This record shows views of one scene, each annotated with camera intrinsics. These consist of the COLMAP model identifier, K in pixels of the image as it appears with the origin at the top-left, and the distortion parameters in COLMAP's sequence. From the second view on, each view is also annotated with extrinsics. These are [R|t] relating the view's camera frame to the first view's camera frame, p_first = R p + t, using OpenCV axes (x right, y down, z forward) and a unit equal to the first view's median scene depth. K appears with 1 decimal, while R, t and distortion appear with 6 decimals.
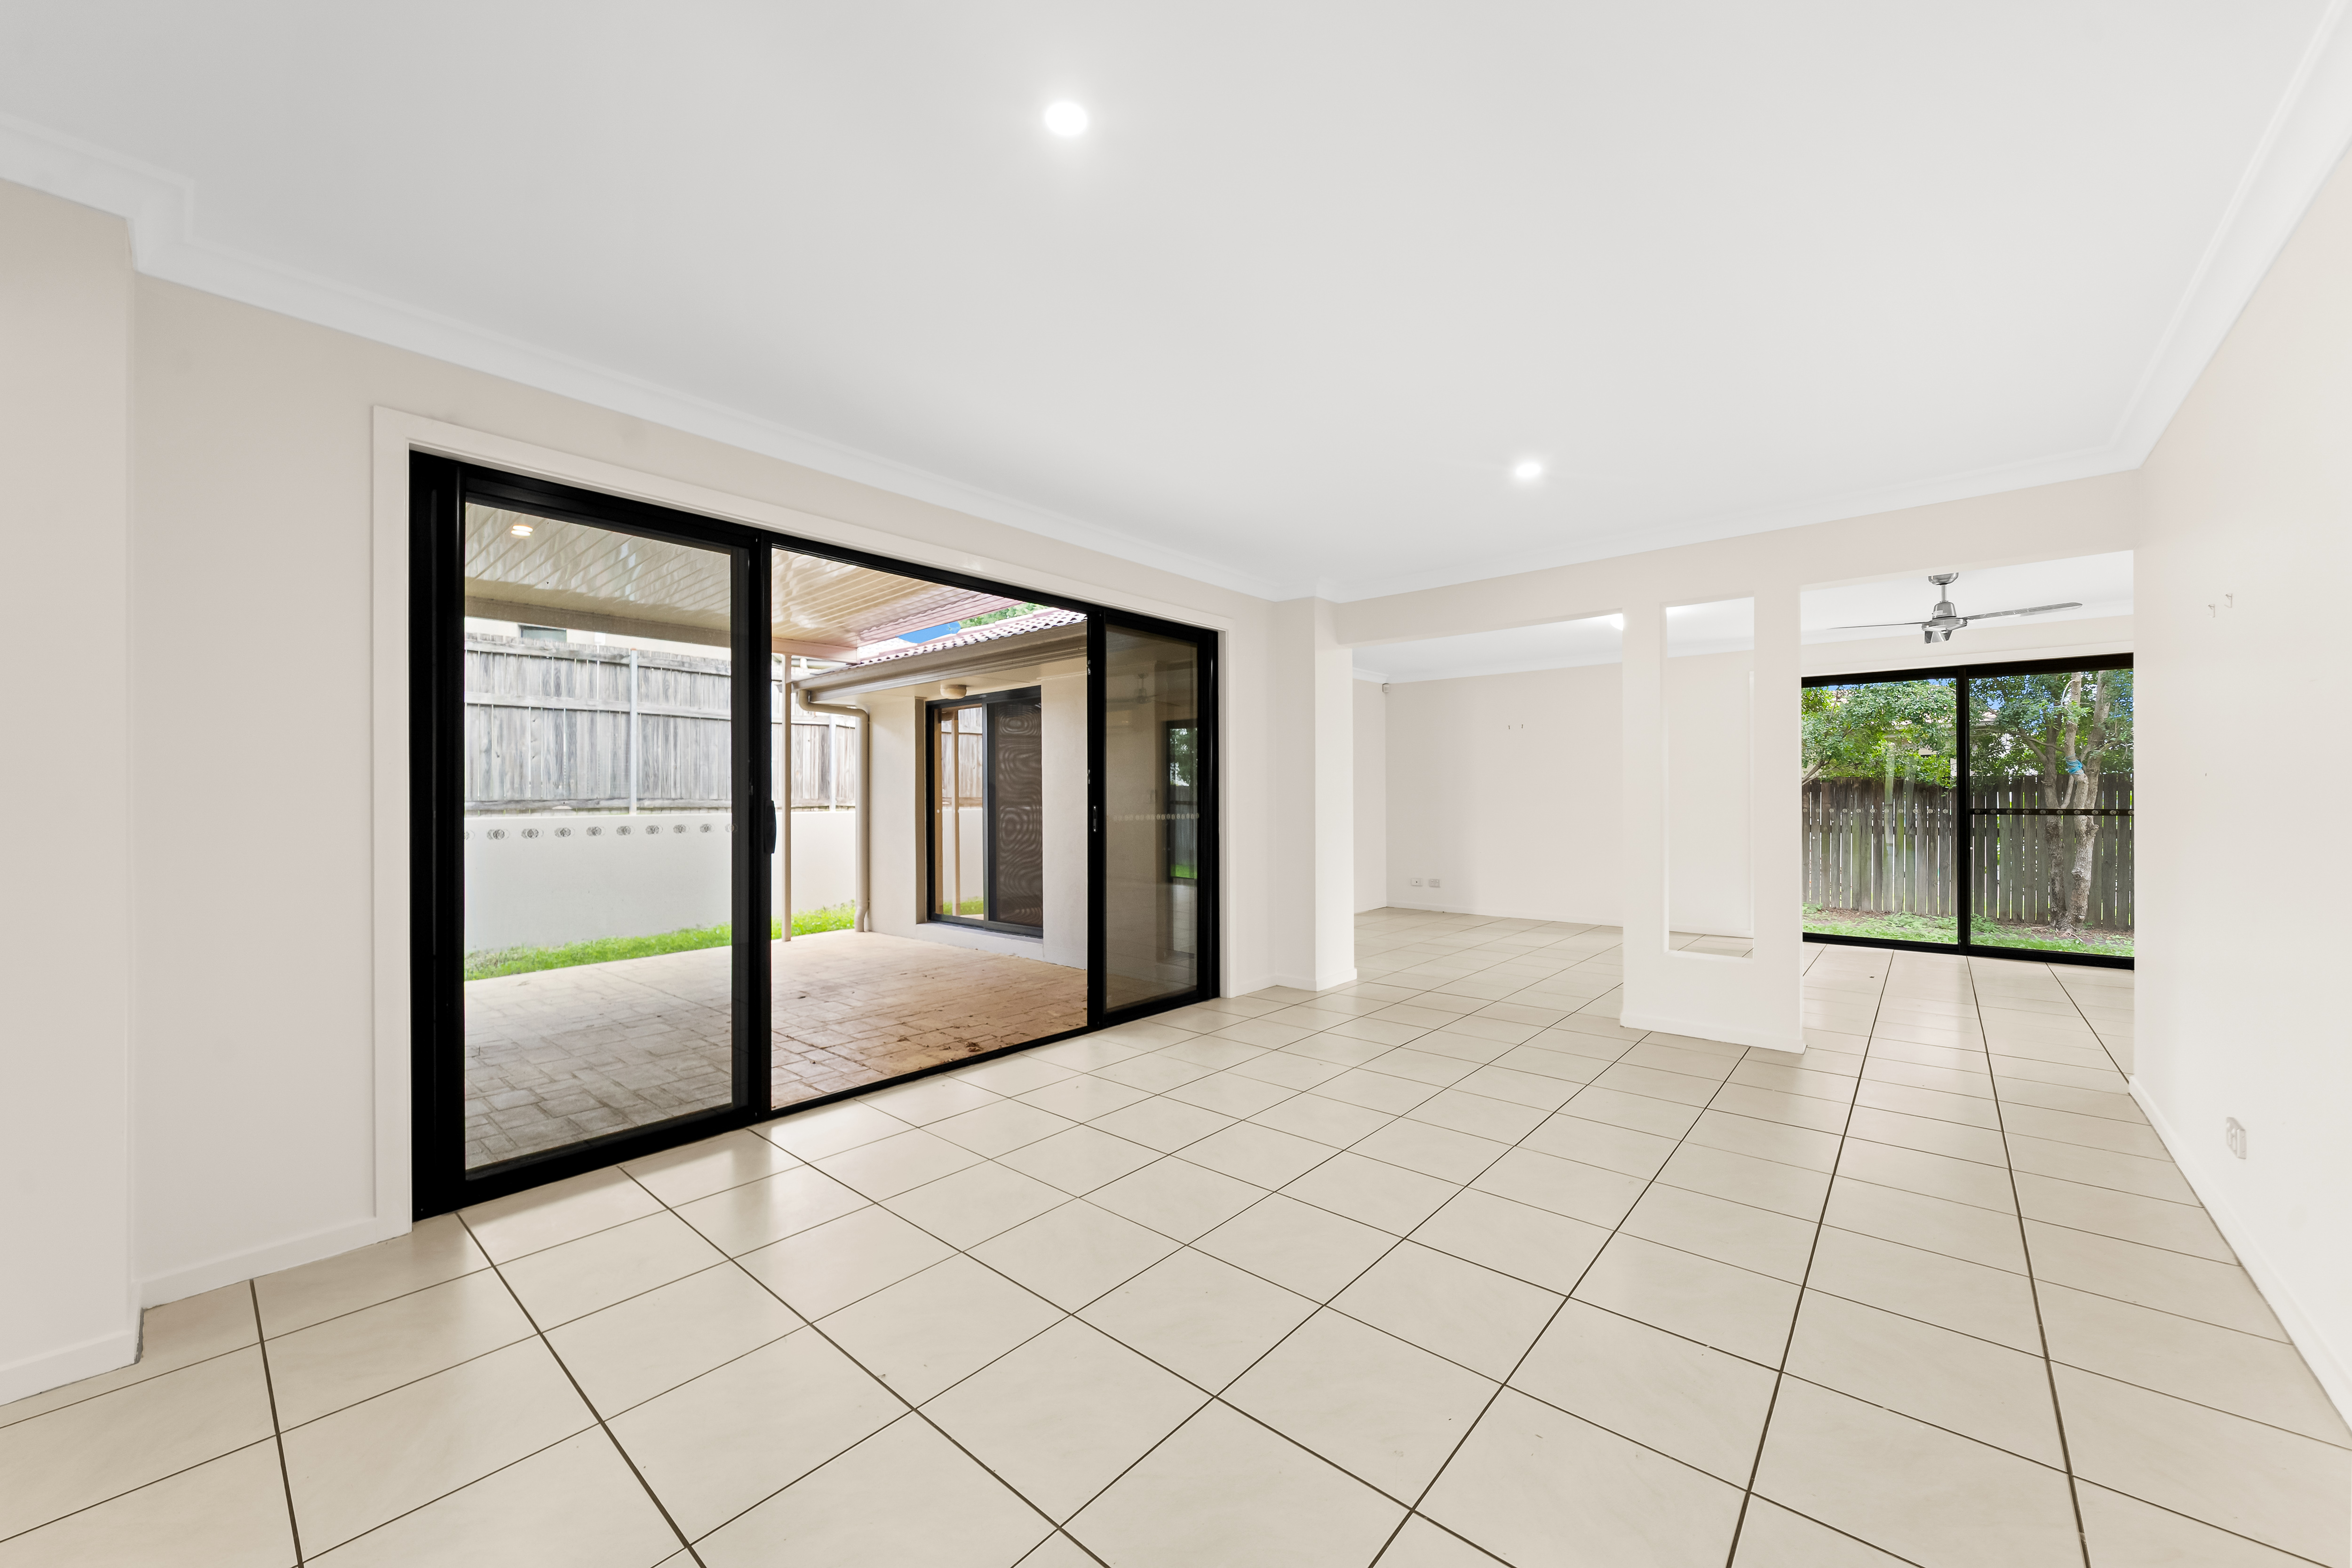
lens RADIAL K [[881.4, 0, 1132.8], [0, 881.4, 787.2], [0, 0, 1]] dist [-0.001351, -0.000167]
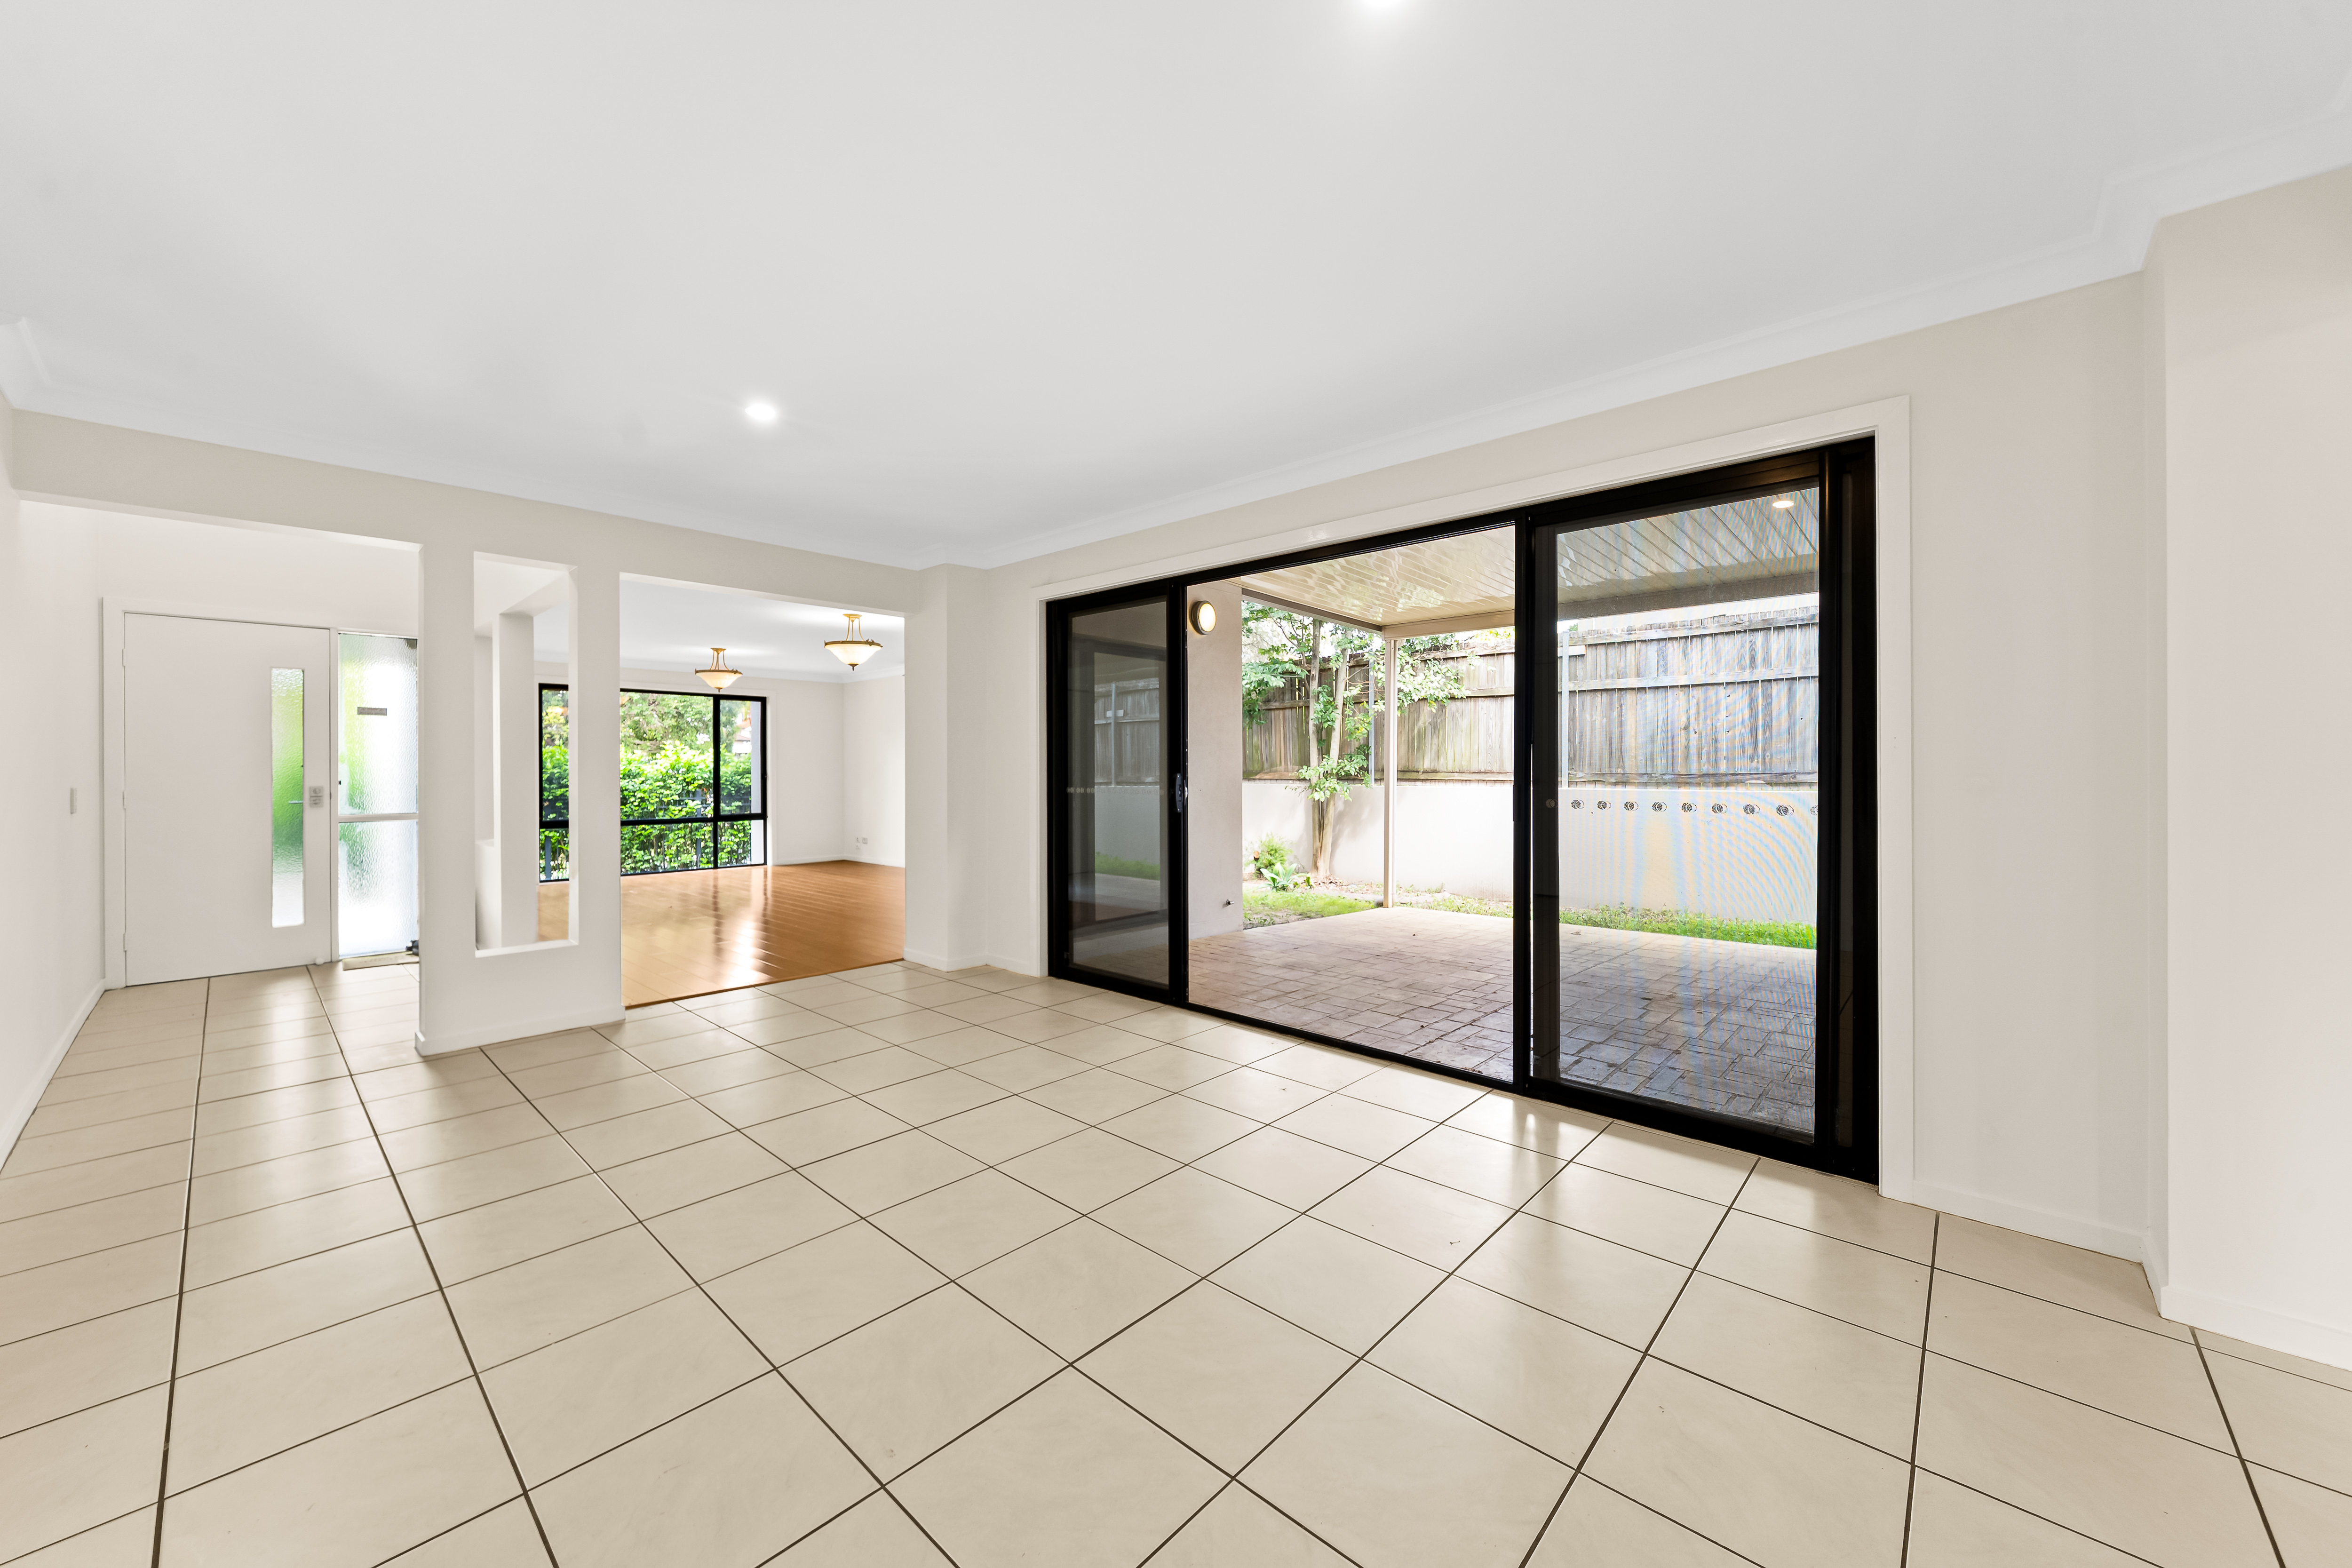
lens RADIAL K [[881.7, 0, 1171.9], [0, 881.7, 772.5], [0, 0, 1]] dist [0.000339, -0.000032]
pose [[-0.004271, 0.005566, -0.999975, 0.350750], [0.008493, 0.999949, 0.005529, 0.002233], [0.999955, -0.008469, -0.004318, 0.367206]]
